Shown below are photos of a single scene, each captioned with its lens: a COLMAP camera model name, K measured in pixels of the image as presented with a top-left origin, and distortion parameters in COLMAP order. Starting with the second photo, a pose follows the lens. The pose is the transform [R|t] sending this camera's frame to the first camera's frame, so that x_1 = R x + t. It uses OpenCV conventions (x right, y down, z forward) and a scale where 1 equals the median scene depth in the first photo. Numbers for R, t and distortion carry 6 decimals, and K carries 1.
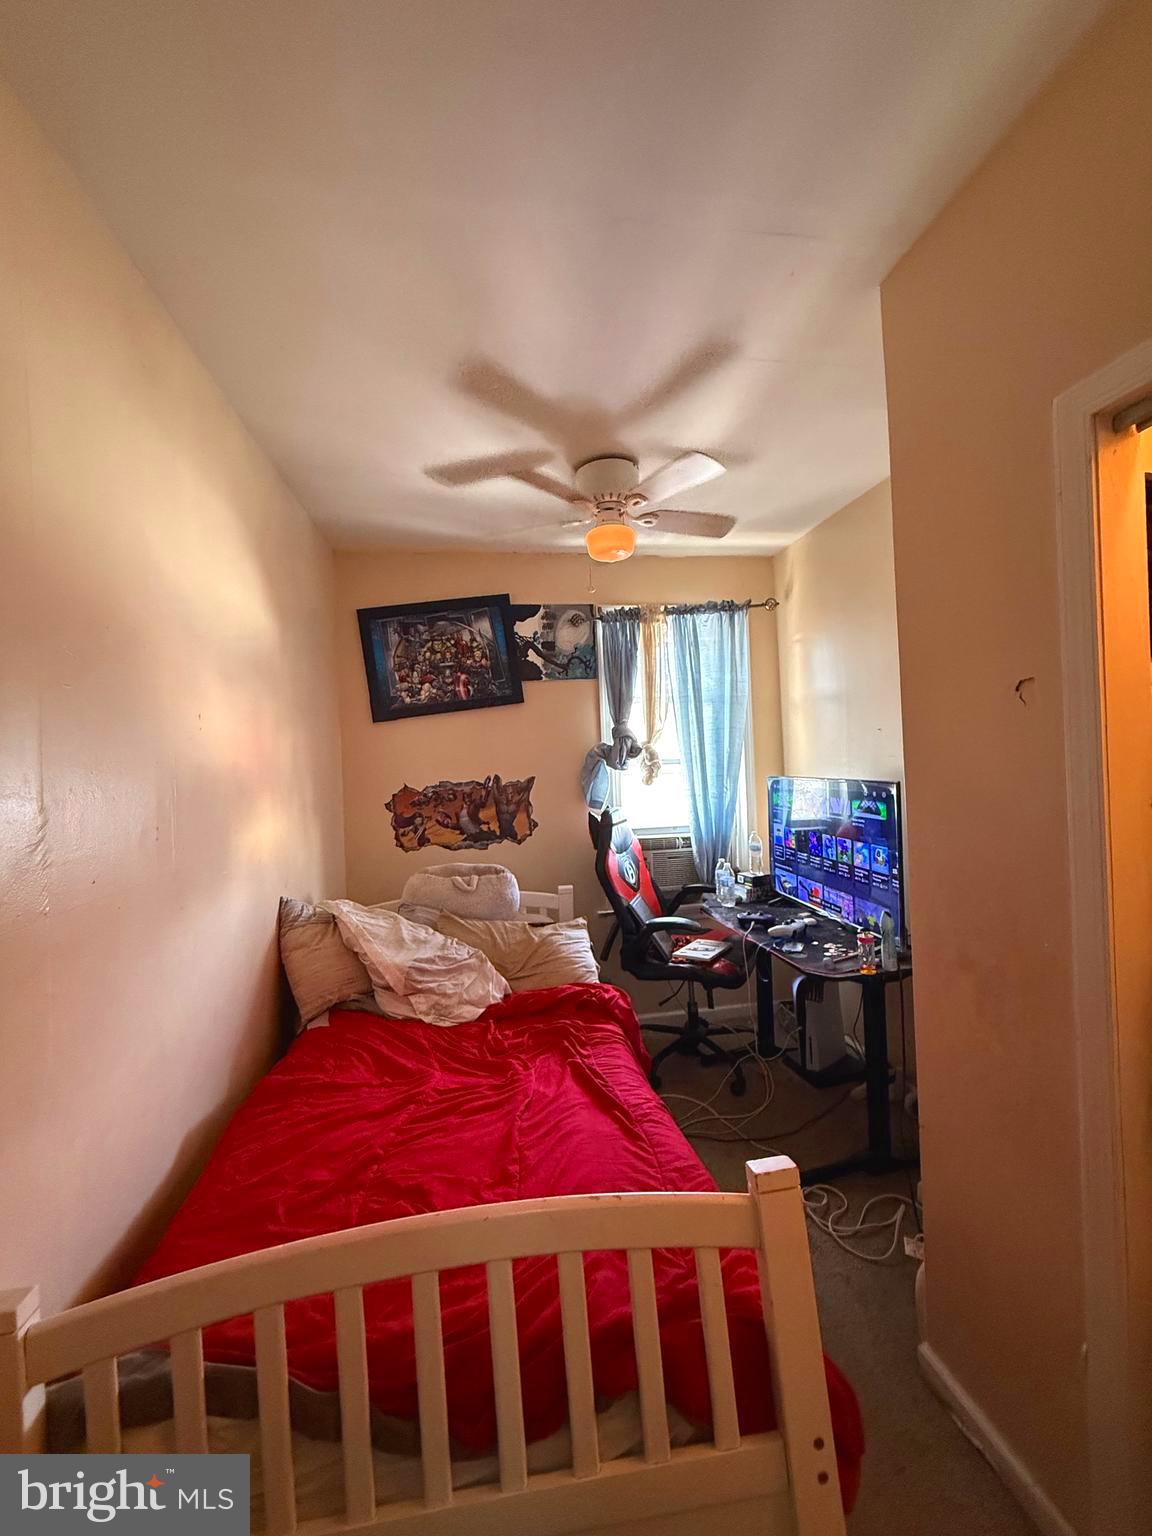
lens RADIAL K [[612.5, 0, 578.6], [0, 612.5, 768.4], [0, 0, 1]] dist [-0.000561, 0.000341]
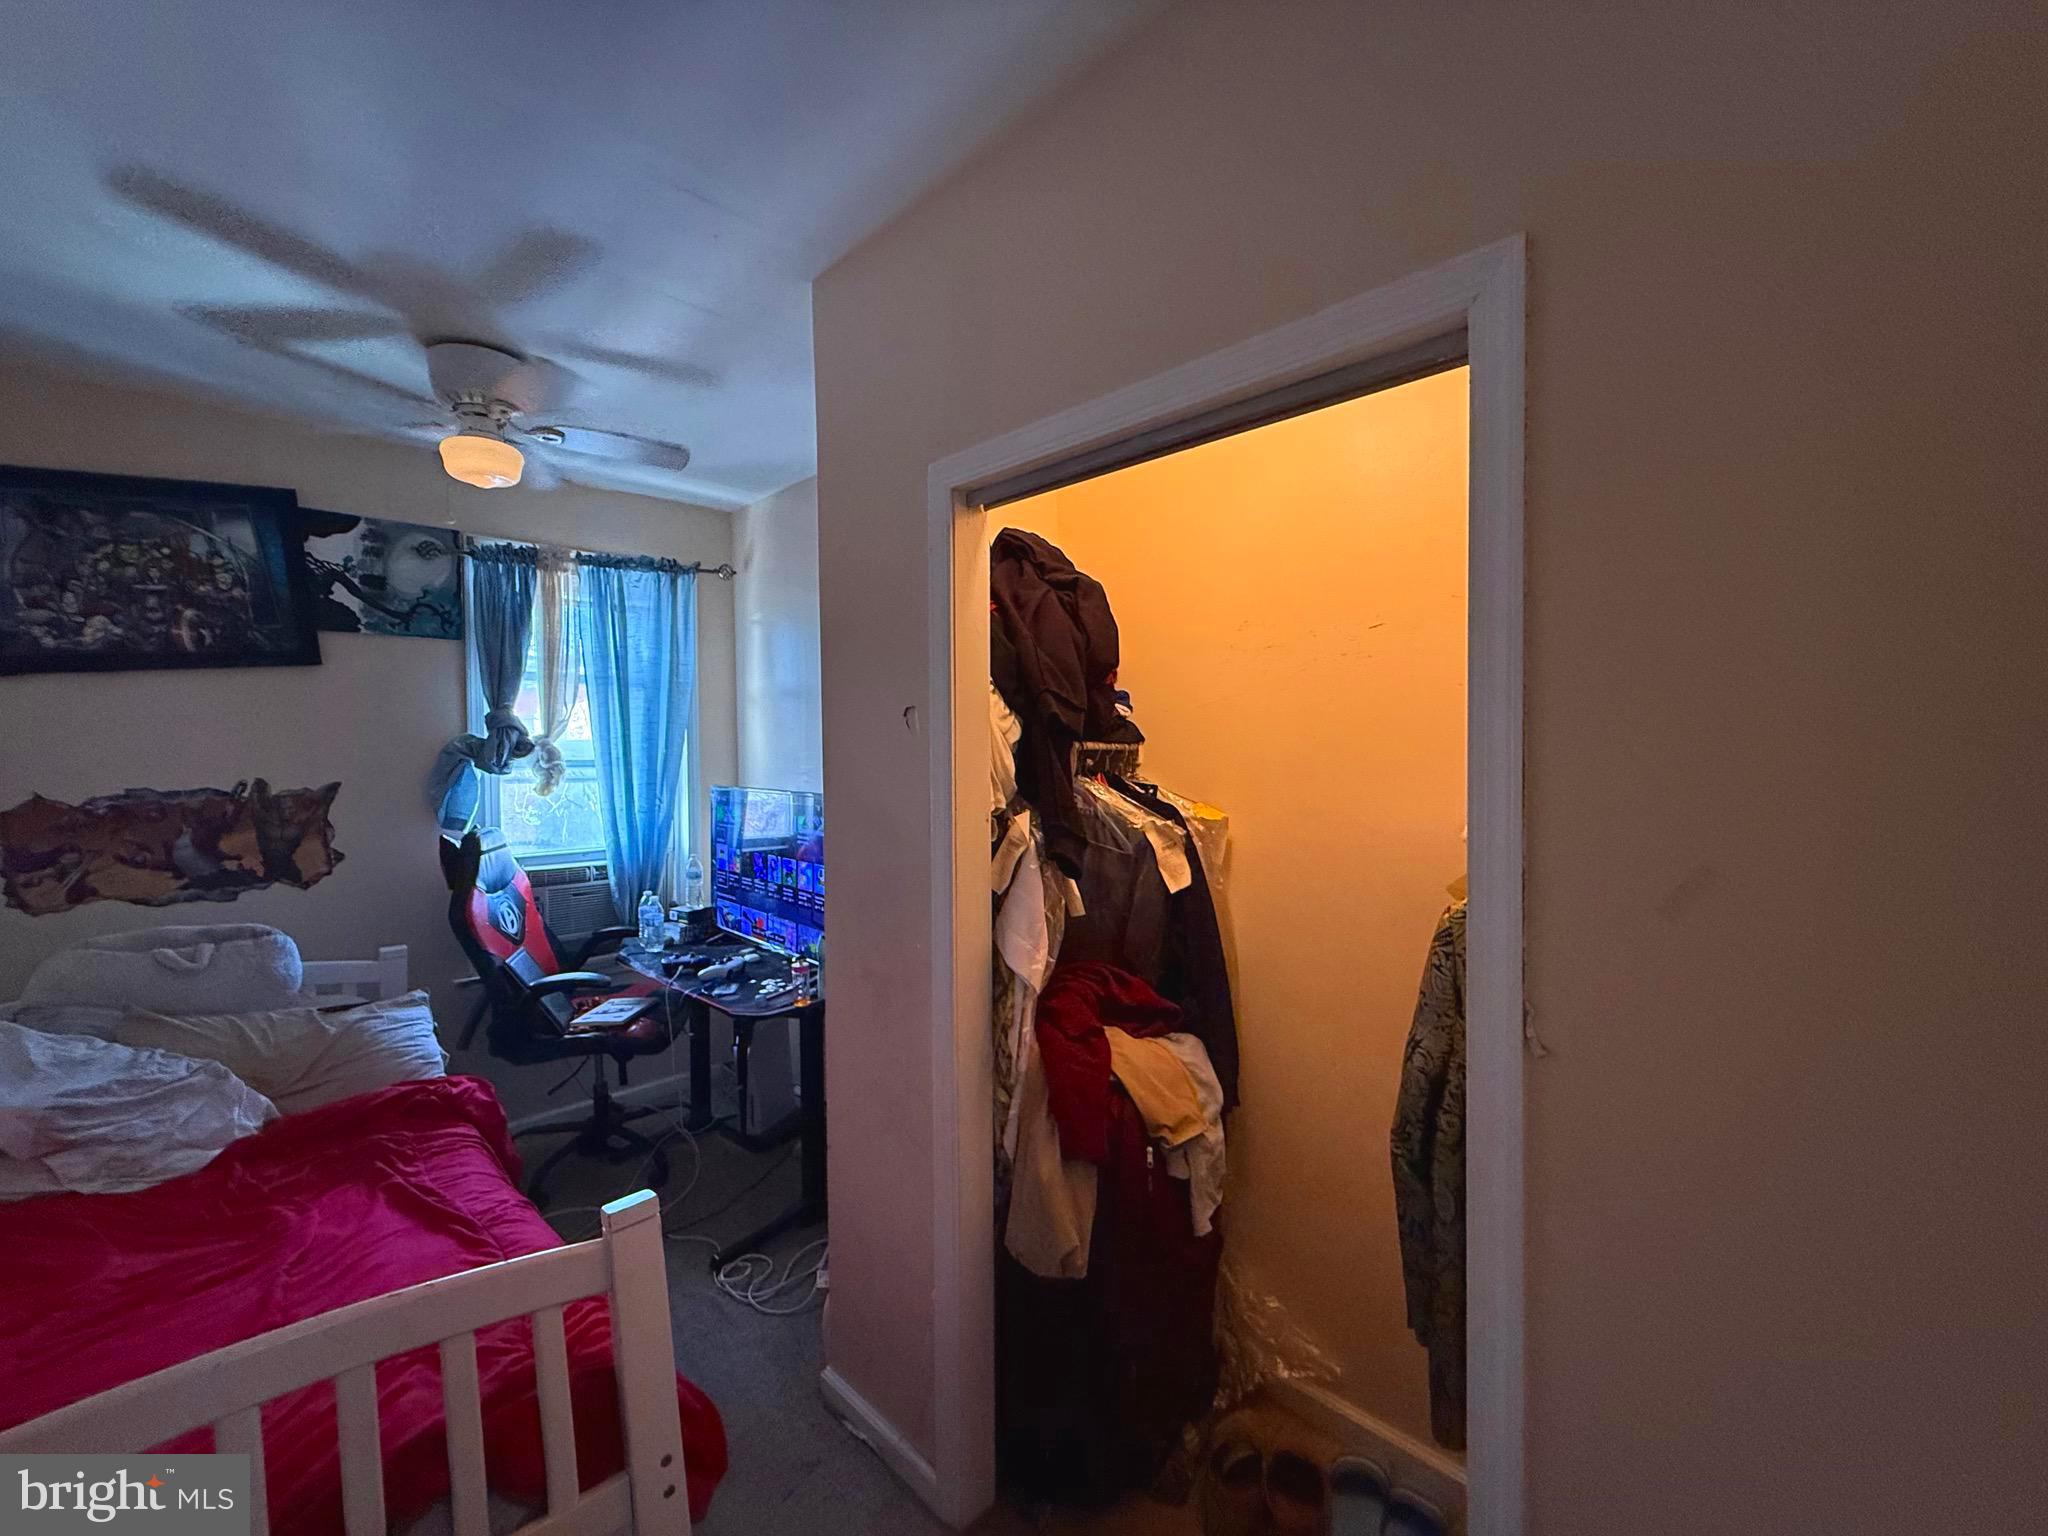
lens RADIAL K [[816.7, 0, 1018.5], [0, 816.7, 767.7], [0, 0, 1]] dist [-0.000561, 0.000341]
pose [[0.817907, 0.023328, 0.574877, 0.018094], [-0.022203, 0.999713, -0.008977, -0.010224], [-0.574922, -0.005422, 0.818191, -0.115052]]
